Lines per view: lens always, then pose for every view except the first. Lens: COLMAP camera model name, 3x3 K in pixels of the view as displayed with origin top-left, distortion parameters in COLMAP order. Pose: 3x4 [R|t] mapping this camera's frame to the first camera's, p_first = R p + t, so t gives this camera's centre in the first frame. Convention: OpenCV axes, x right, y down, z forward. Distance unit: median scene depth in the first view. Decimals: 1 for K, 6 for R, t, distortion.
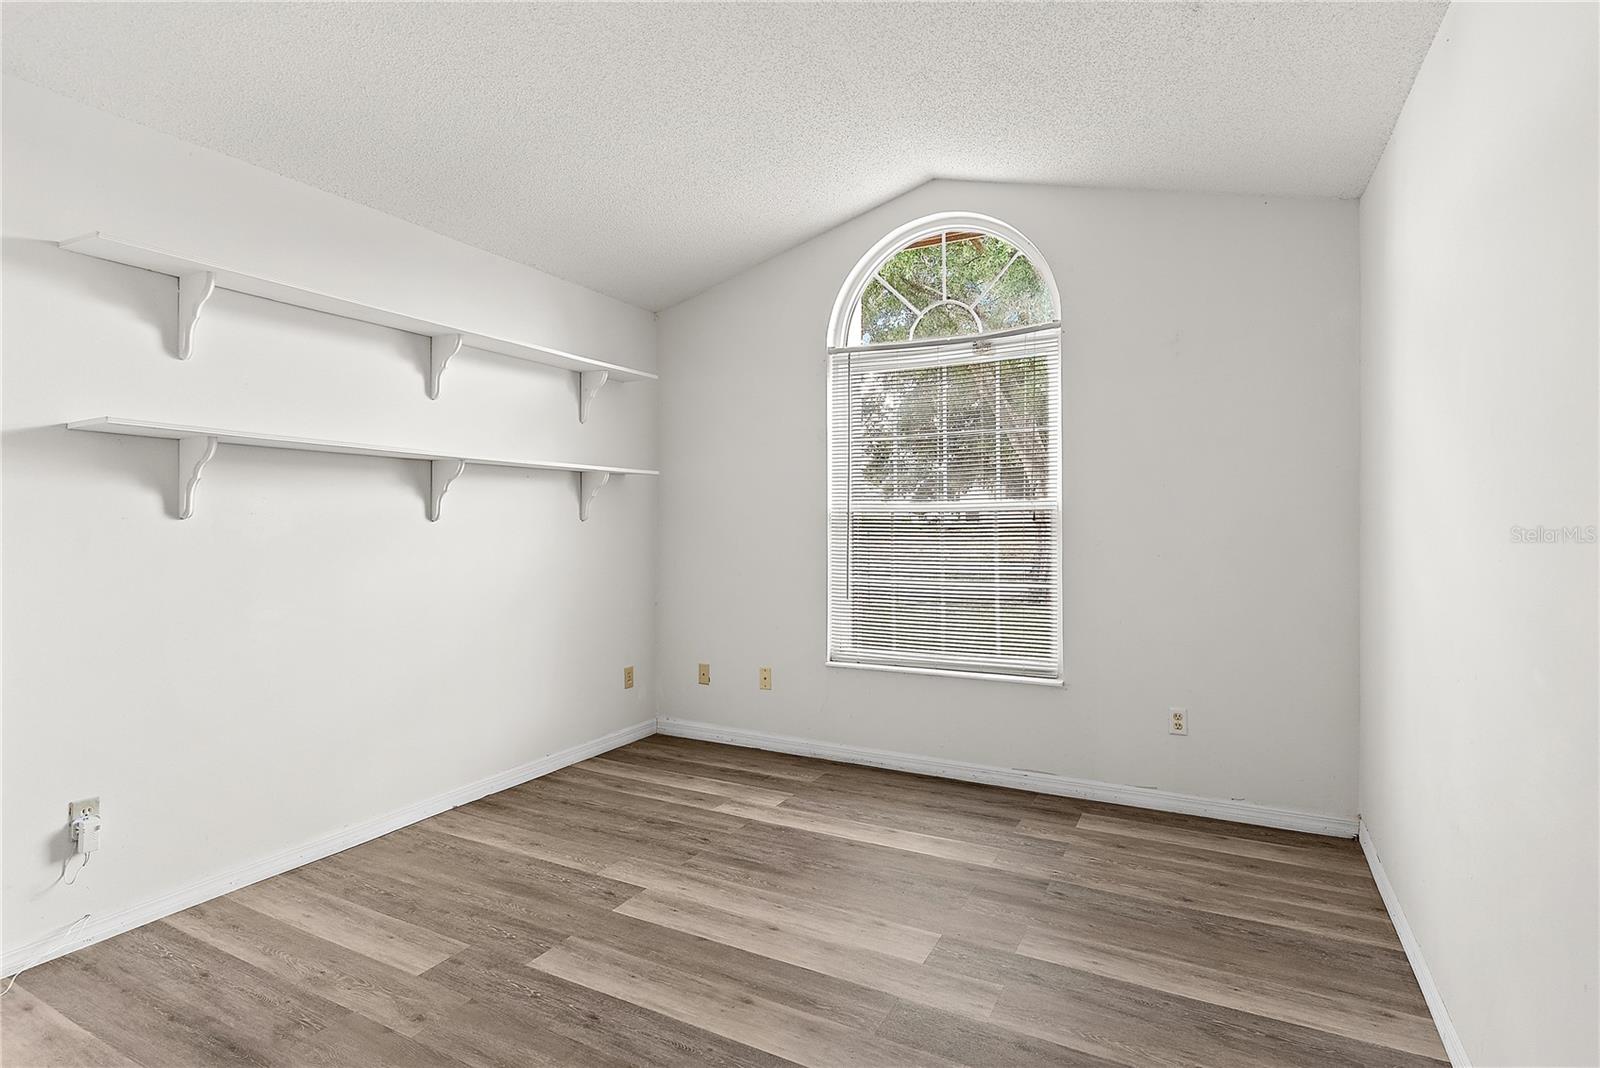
lens RADIAL K [[768.3, 0, 809.9], [0, 768.3, 540.4], [0, 0, 1]] dist [0.002349, -0.000212]
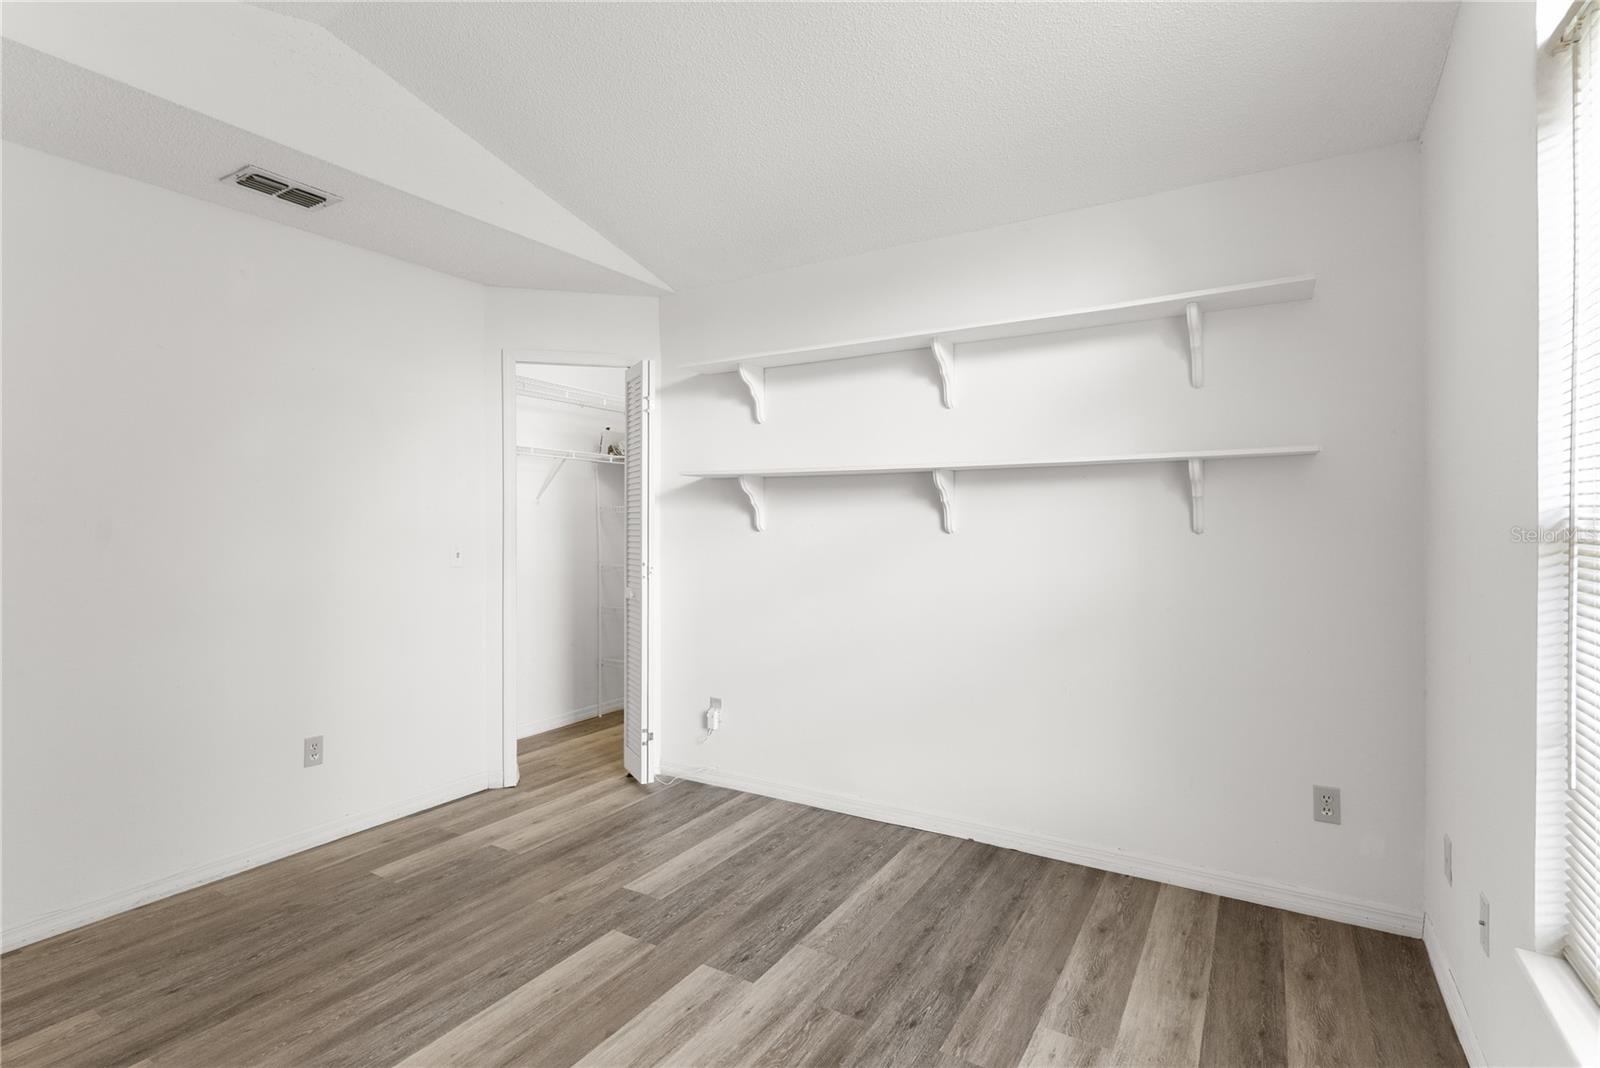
lens RADIAL K [[768.3, 0, 825.9], [0, 768.3, 510.3], [0, 0, 1]] dist [0.002349, -0.000212]
pose [[-0.037029, -0.015603, -0.999192, 0.602366], [-0.025798, 0.999560, -0.014653, -0.039623], [0.998981, 0.025235, -0.037415, 1.079804]]
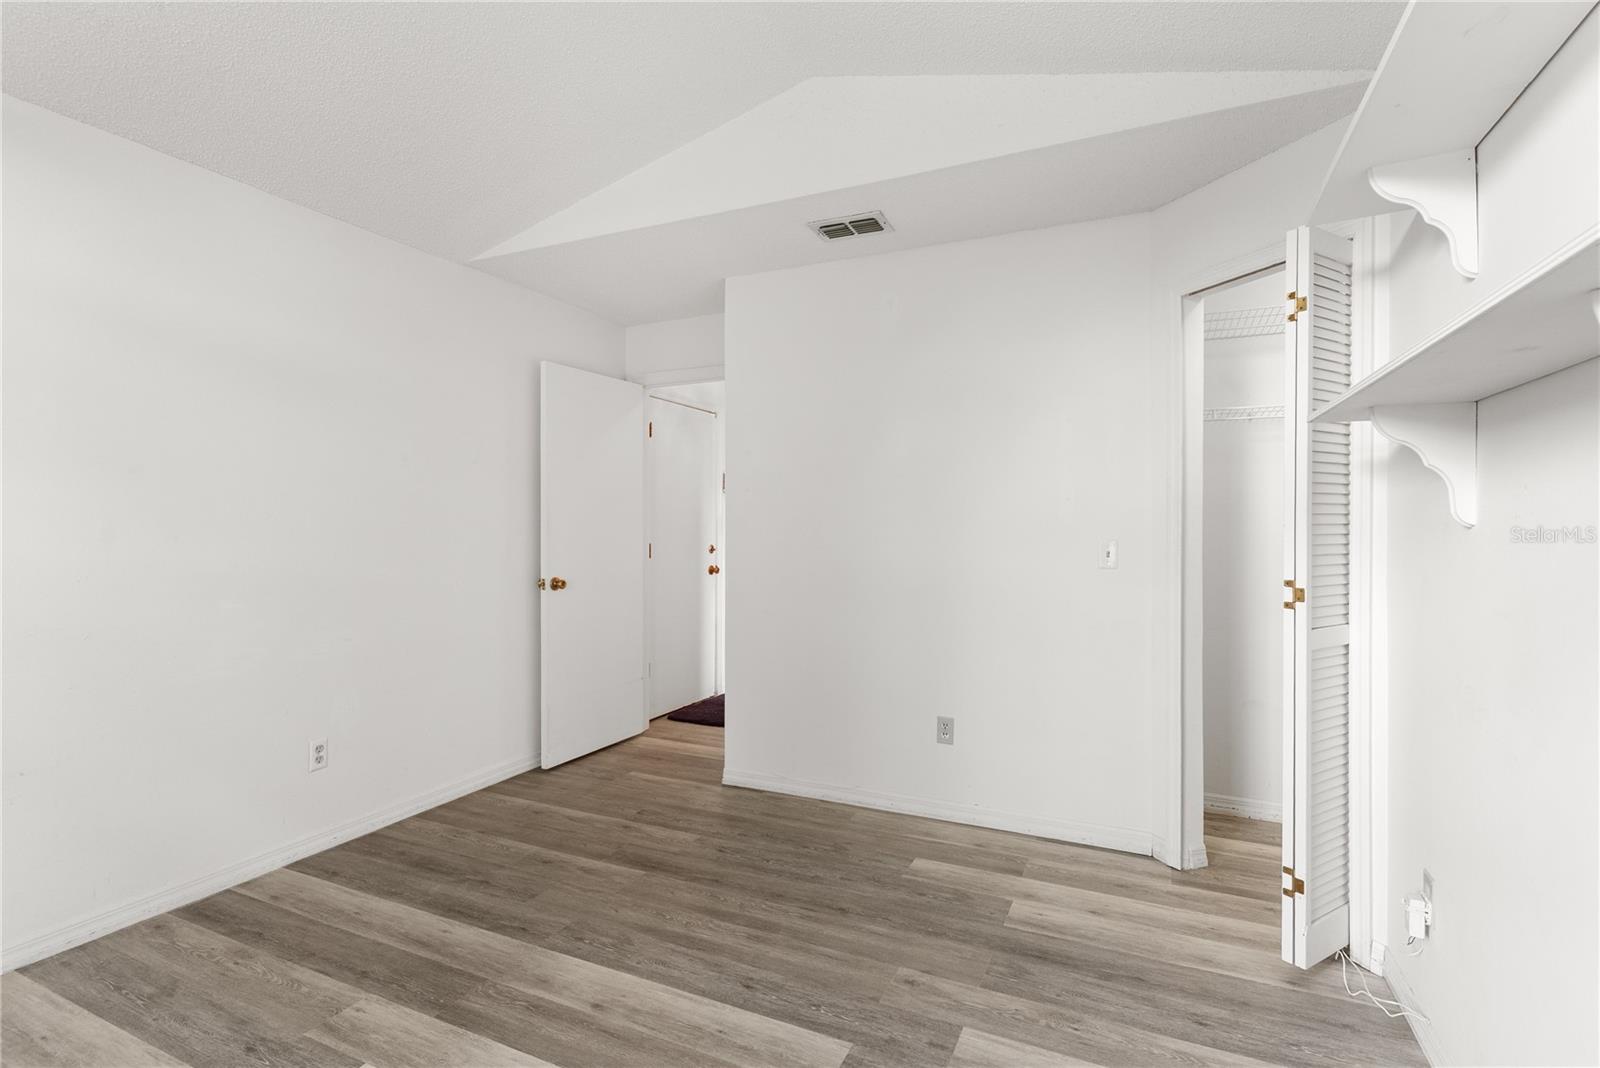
lens RADIAL K [[768.3, 0, 800.8], [0, 768.3, 524.7], [0, 0, 1]] dist [0.002349, -0.000212]
pose [[-0.999474, -0.000576, -0.032433, -0.230686], [-0.001069, 0.999884, 0.015181, -0.022566], [0.032421, 0.015207, -0.999359, 1.477608]]
